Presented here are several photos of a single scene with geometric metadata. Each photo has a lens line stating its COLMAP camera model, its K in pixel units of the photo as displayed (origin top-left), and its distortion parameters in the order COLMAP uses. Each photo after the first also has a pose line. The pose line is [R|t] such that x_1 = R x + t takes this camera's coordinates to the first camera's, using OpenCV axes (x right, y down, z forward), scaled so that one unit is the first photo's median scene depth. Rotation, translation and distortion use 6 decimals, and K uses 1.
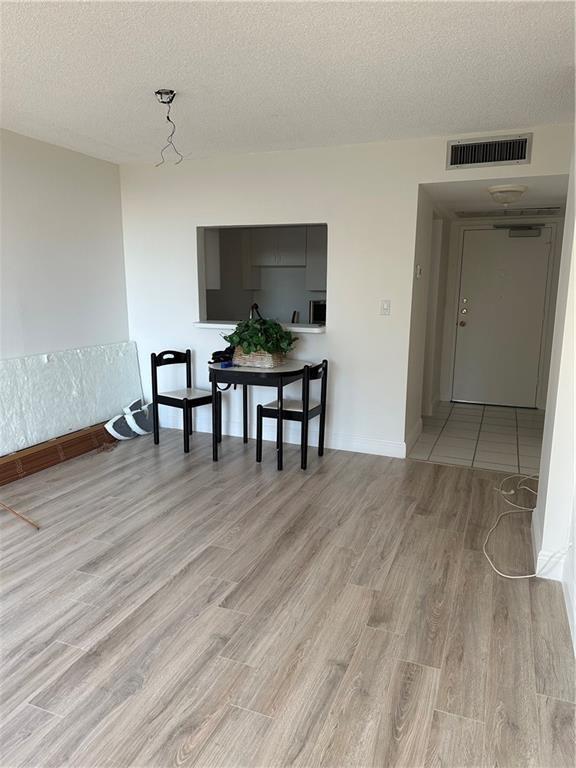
lens RADIAL K [[539.2, 0, 286.2], [0, 539.2, 383.5], [0, 0, 1]] dist [0.020187, -0.026905]
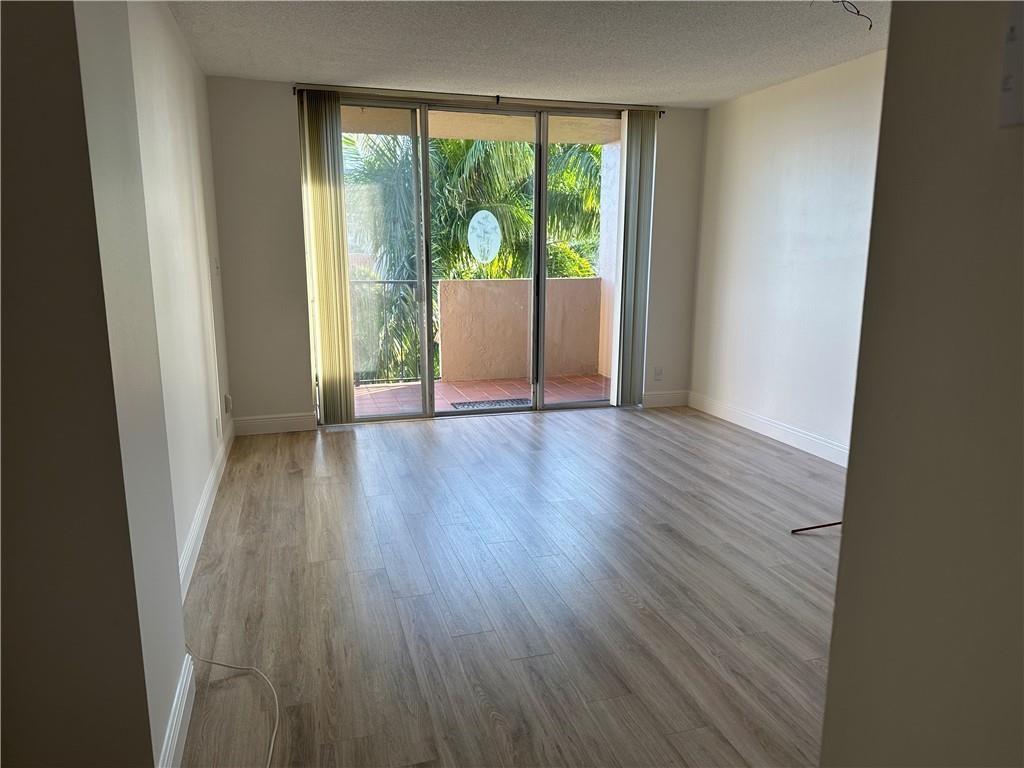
lens RADIAL K [[718.9, 0, 505.2], [0, 718.9, 386.1], [0, 0, 1]] dist [0.020187, -0.026905]
pose [[-0.783832, 0.113186, -0.610571, 0.566352], [-0.118607, 0.937858, 0.326122, -0.264522], [0.609541, 0.328043, -0.721698, 1.488896]]
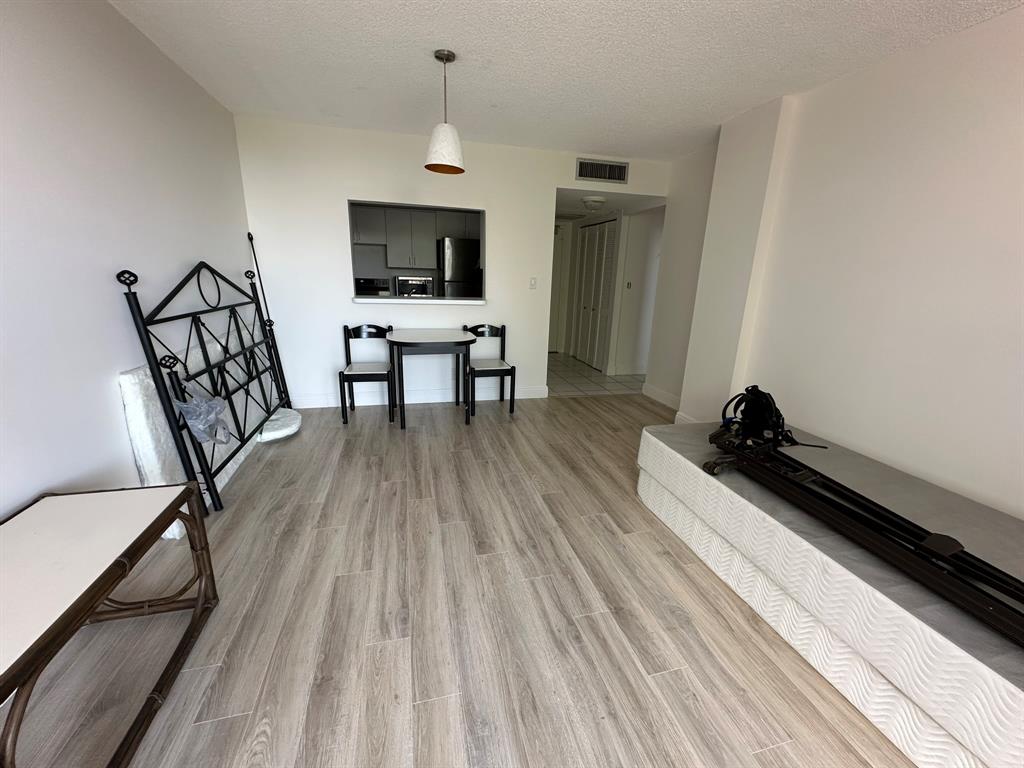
lens RADIAL K [[408.0, 0, 512.8], [0, 408.0, 380.8], [0, 0, 1]] dist [-0.006931, 0.000198]
pose [[0.806304, -0.137379, 0.575326, -0.626614], [0.083255, 0.989330, 0.119558, -0.046445], [-0.585612, -0.048501, 0.809139, 0.327857]]
